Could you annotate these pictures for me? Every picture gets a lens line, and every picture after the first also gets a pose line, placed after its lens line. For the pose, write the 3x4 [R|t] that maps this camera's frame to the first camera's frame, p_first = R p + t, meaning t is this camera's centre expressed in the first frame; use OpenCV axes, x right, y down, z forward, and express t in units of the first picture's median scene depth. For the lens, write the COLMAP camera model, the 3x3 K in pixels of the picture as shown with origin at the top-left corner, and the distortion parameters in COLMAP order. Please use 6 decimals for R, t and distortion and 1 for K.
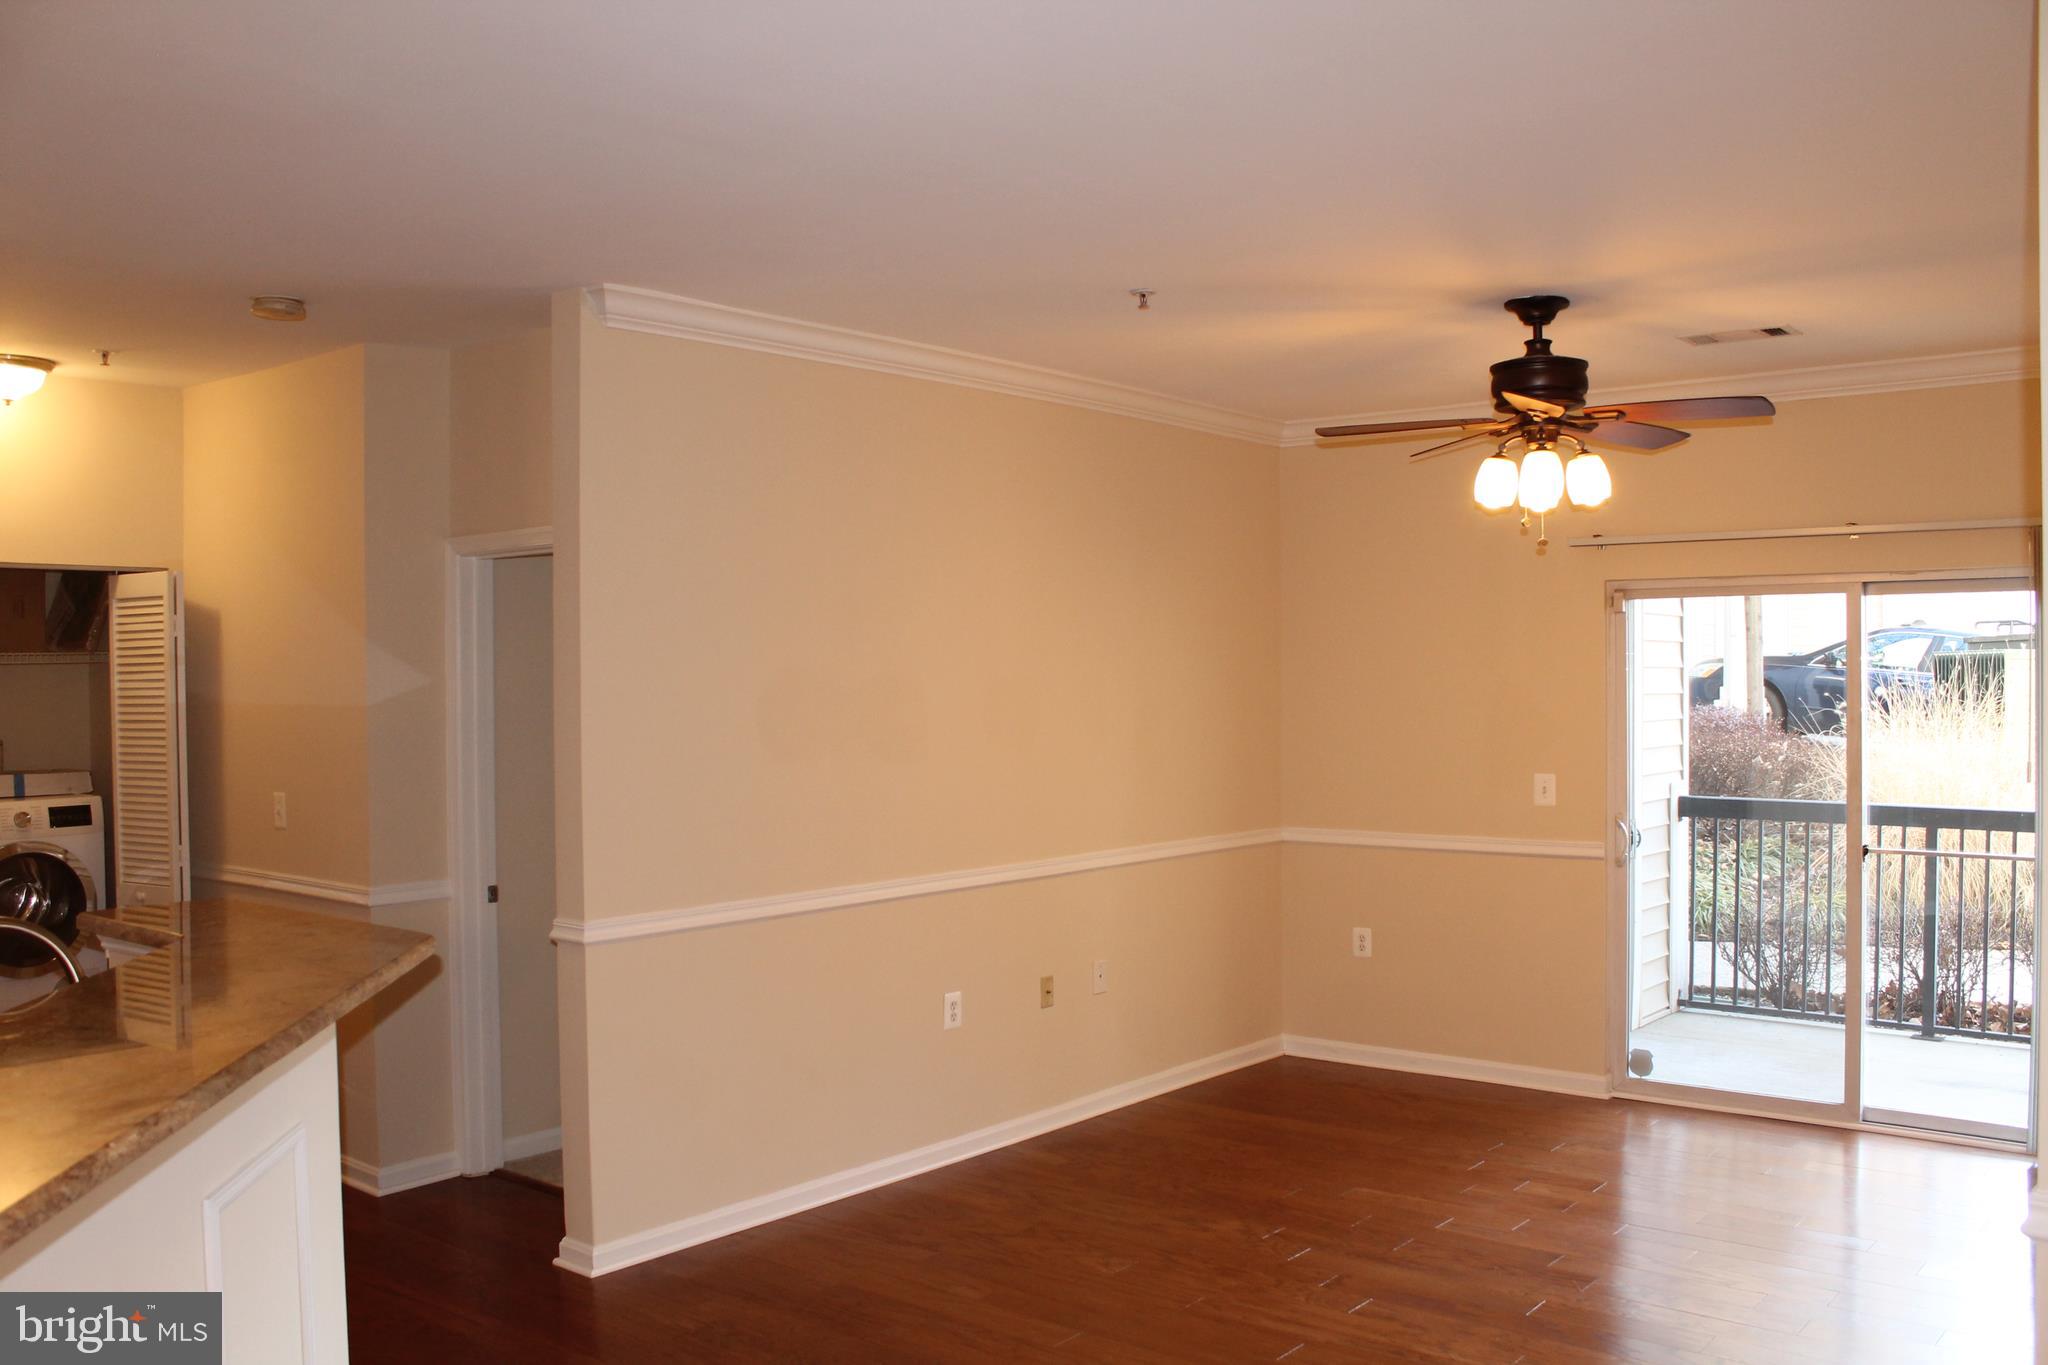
lens RADIAL K [[1764.7, 0, 1024.0], [0, 1764.7, 682.5], [0, 0, 1]] dist [-0.160829, 0.169517]
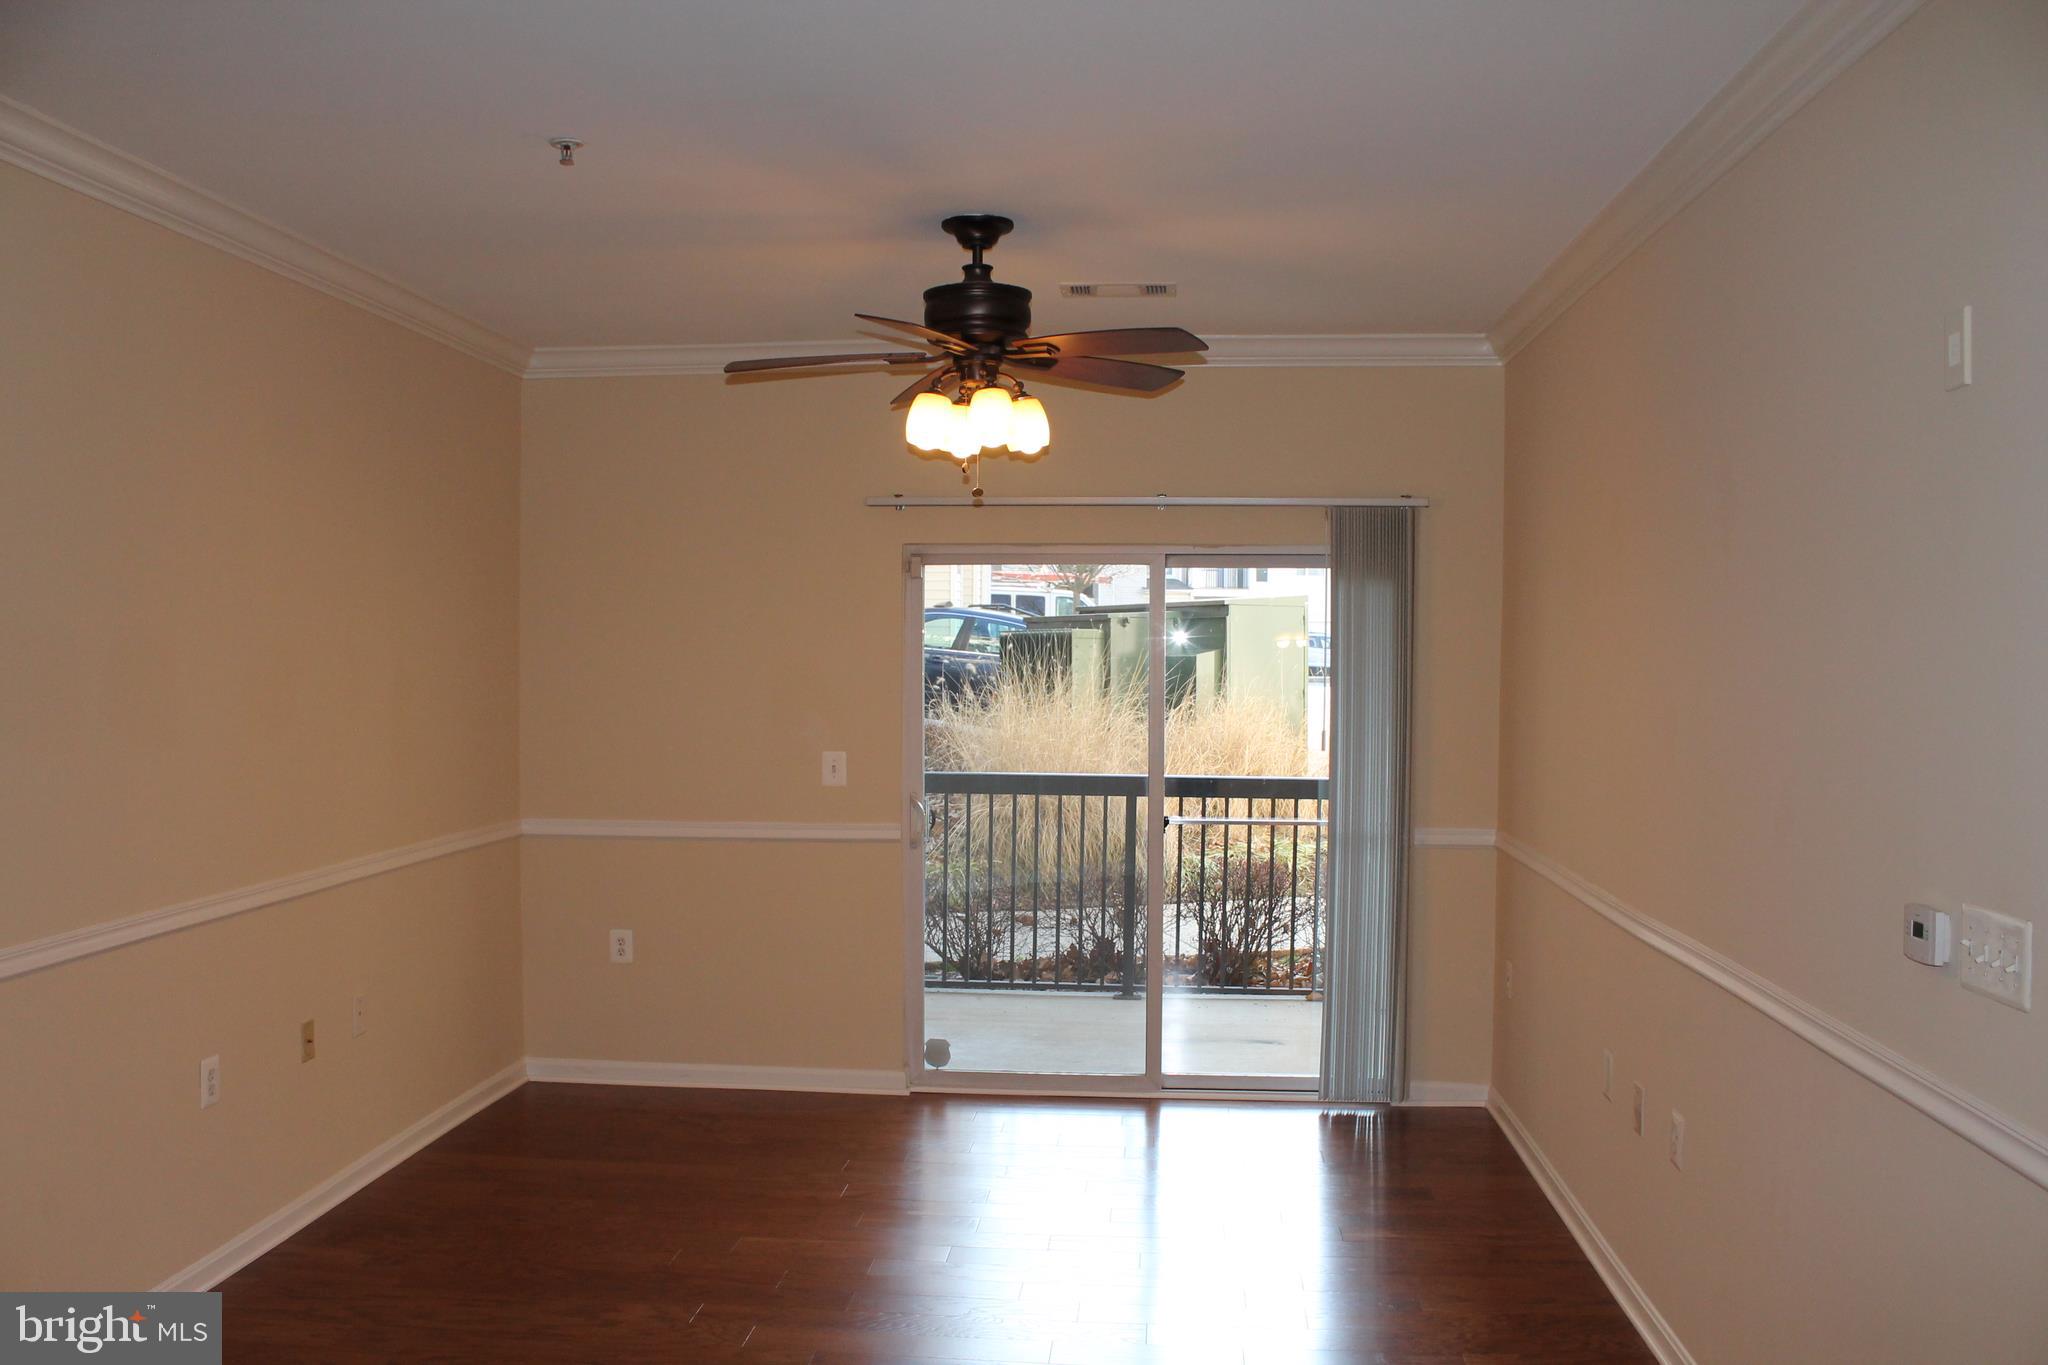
lens RADIAL K [[1741.7, 0, 1024.0], [0, 1741.7, 682.5], [0, 0, 1]] dist [-0.162818, 0.153901]
pose [[0.827279, -0.000275, 0.561790, -0.151614], [-0.007082, 0.999915, 0.010917, 0.005890], [-0.561746, -0.013010, 0.827208, 0.205120]]
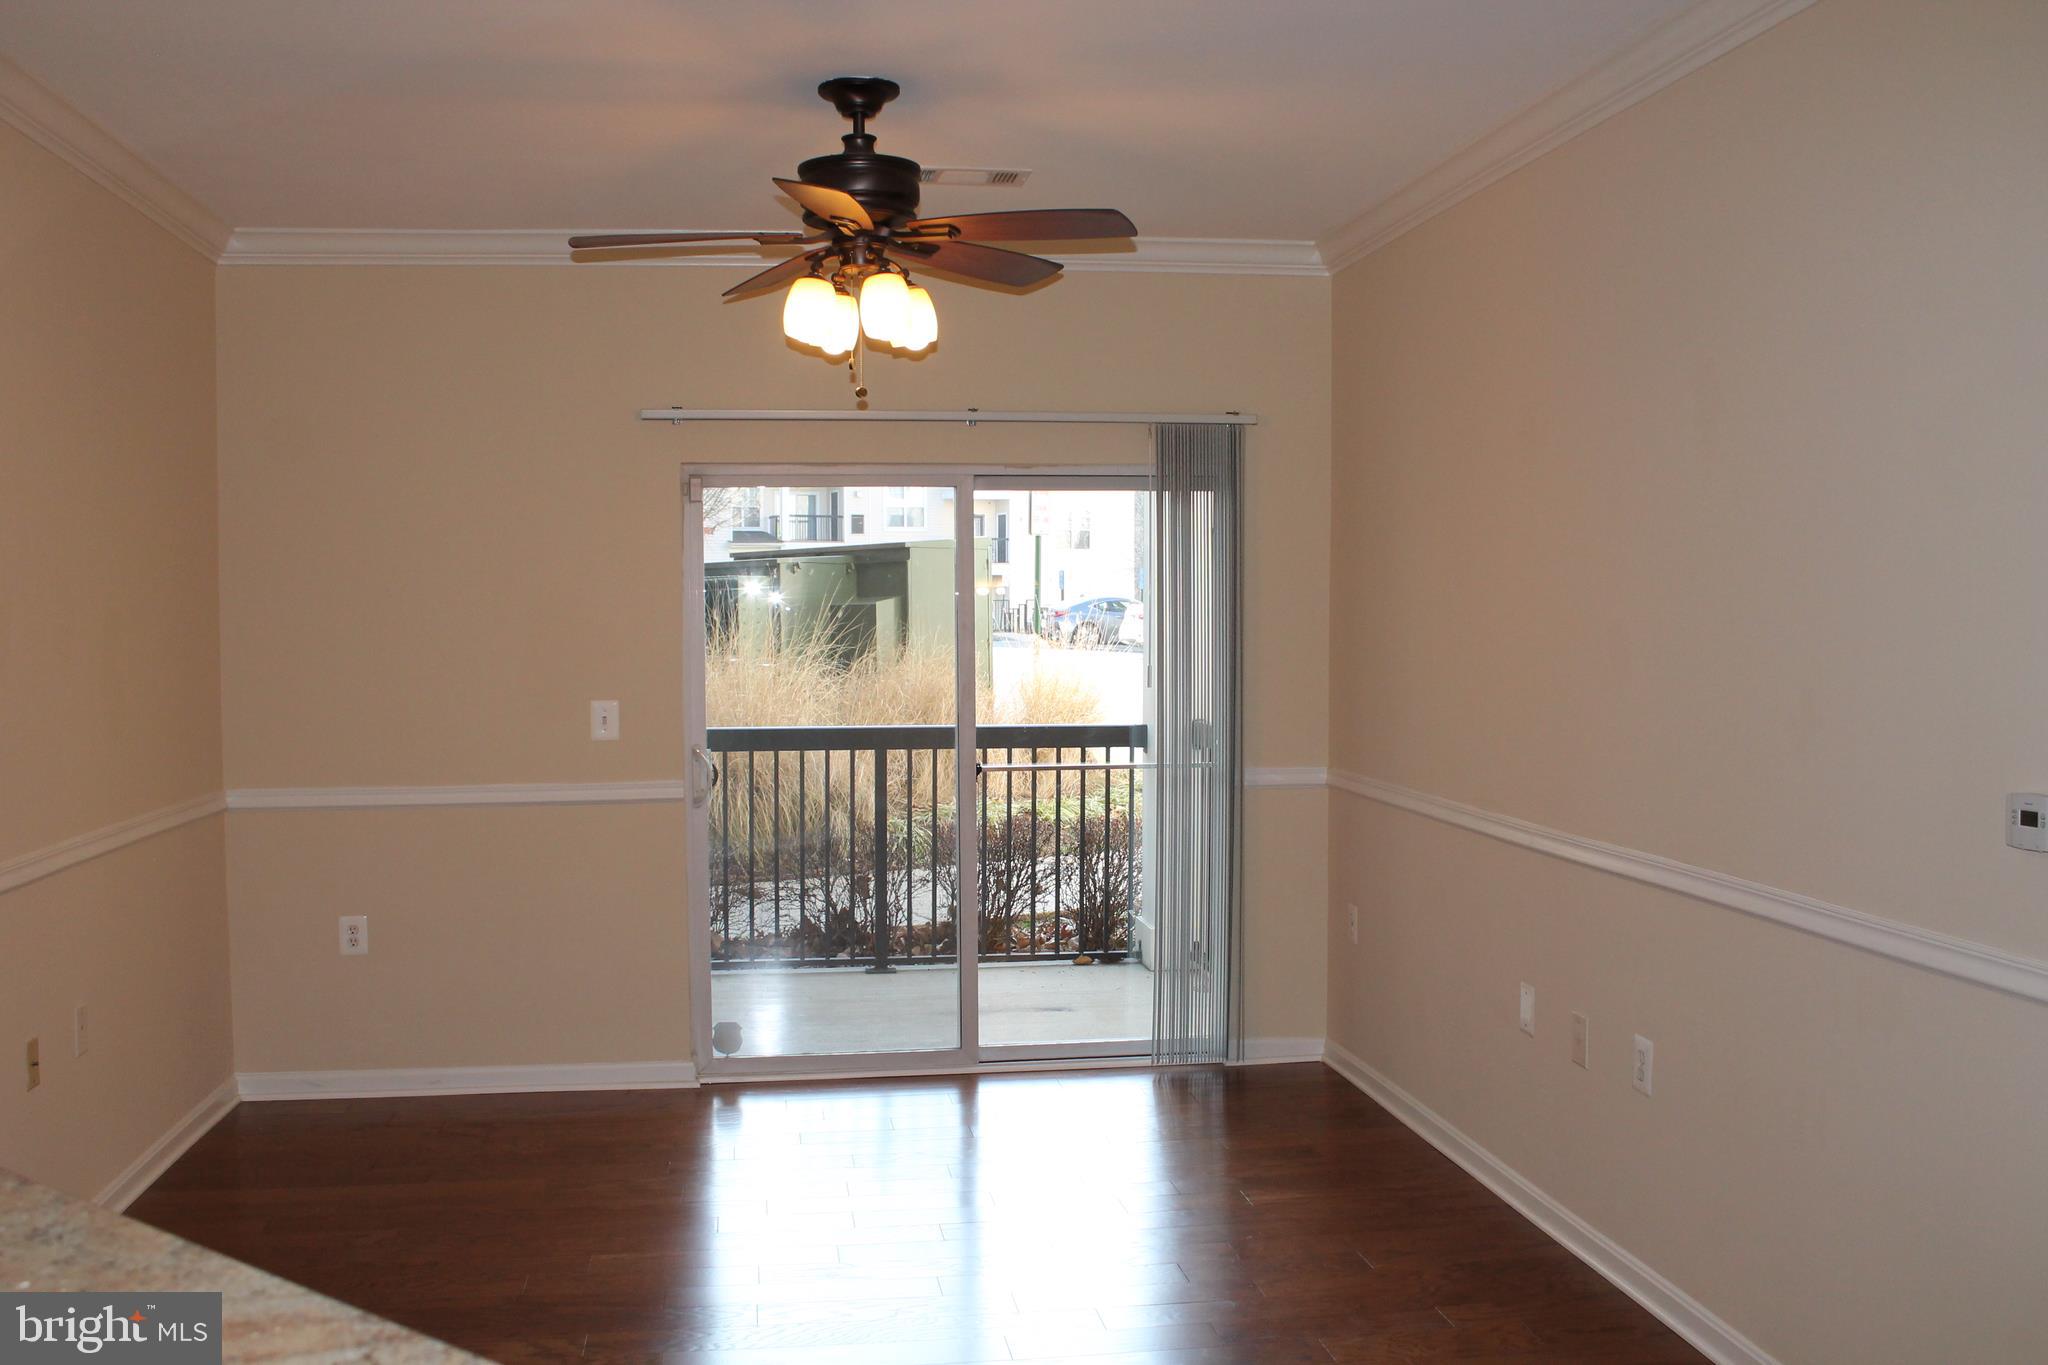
lens RADIAL K [[1885.7, 0, 1024.0], [0, 1885.7, 682.5], [0, 0, 1]] dist [-0.145523, 0.138997]
pose [[0.674426, -0.026297, 0.737874, -0.235951], [0.005904, 0.999526, 0.030225, 0.021547], [-0.738318, -0.016029, 0.674262, 0.304924]]
